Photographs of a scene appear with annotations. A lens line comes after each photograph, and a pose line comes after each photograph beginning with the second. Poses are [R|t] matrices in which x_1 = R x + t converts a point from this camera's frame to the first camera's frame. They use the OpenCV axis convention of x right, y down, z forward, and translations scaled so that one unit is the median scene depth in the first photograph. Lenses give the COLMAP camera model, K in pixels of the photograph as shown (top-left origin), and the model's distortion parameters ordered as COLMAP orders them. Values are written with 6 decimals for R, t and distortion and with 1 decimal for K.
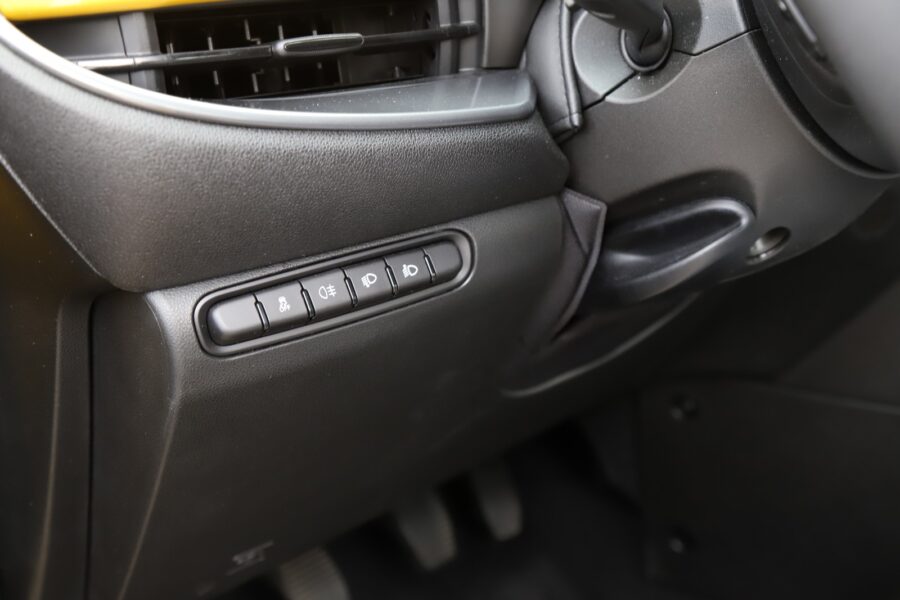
lens RADIAL K [[1149.9, 0, 450.6], [0, 1149.9, 301.9], [0, 0, 1]] dist [0.055218, 0.000000]
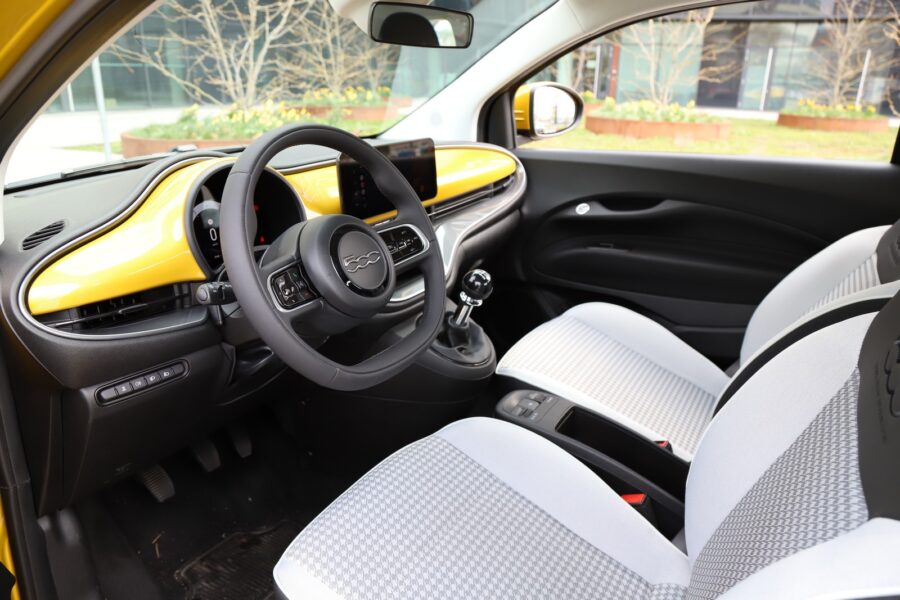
lens RADIAL K [[748.4, 0, 448.9], [0, 748.4, 296.4], [0, 0, 1]] dist [-0.012958, -0.006652]
pose [[0.980199, -0.037971, 0.194338, 0.341684], [0.040869, 0.999105, -0.010922, -0.188910], [-0.193749, 0.018648, 0.980874, -1.210808]]
